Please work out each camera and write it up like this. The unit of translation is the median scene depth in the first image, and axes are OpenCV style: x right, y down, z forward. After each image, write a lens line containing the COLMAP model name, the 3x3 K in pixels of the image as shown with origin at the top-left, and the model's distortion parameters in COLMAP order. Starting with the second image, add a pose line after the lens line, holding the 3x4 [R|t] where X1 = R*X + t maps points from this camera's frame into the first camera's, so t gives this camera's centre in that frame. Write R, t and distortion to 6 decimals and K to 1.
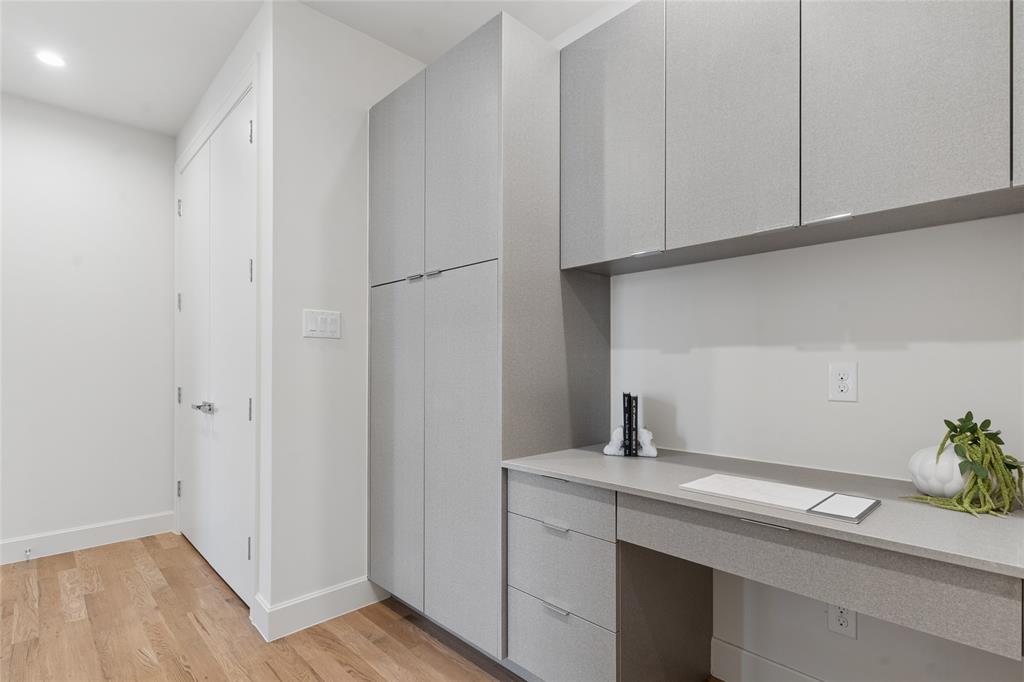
lens RADIAL K [[505.3, 0, 511.4], [0, 505.3, 364.9], [0, 0, 1]] dist [0.000735, -0.000016]
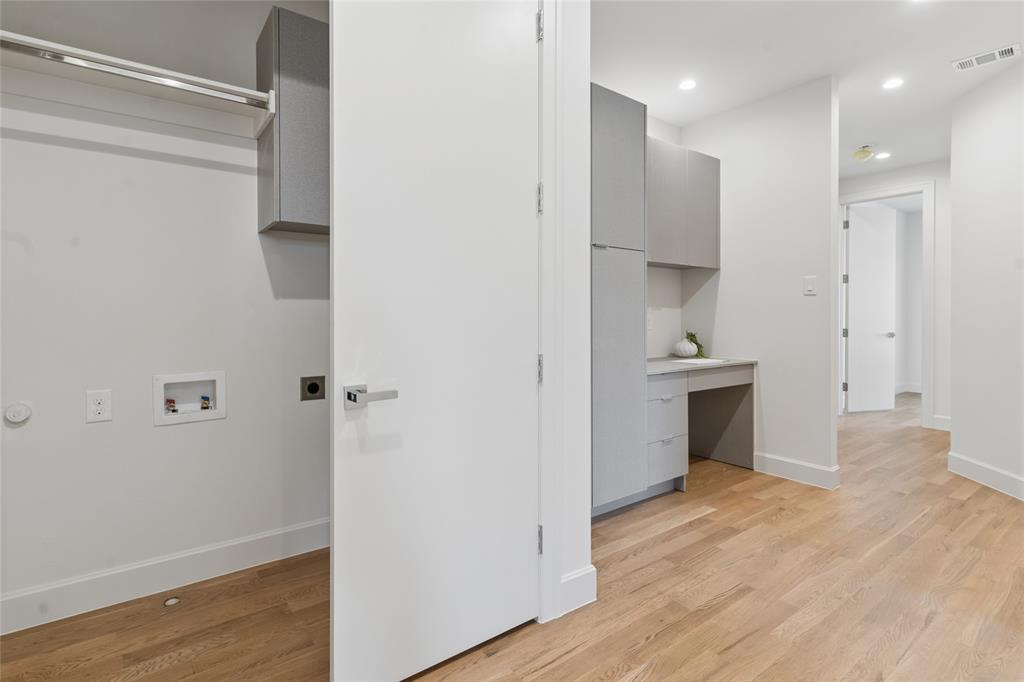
lens RADIAL K [[501.5, 0, 511.3], [0, 501.5, 318.0], [0, 0, 1]] dist [0.000166, -0.000002]
pose [[0.118857, -0.009388, 0.992867, -1.603139], [-0.005005, 0.999937, 0.010054, -0.003487], [-0.992899, -0.006164, 0.118803, 1.157062]]
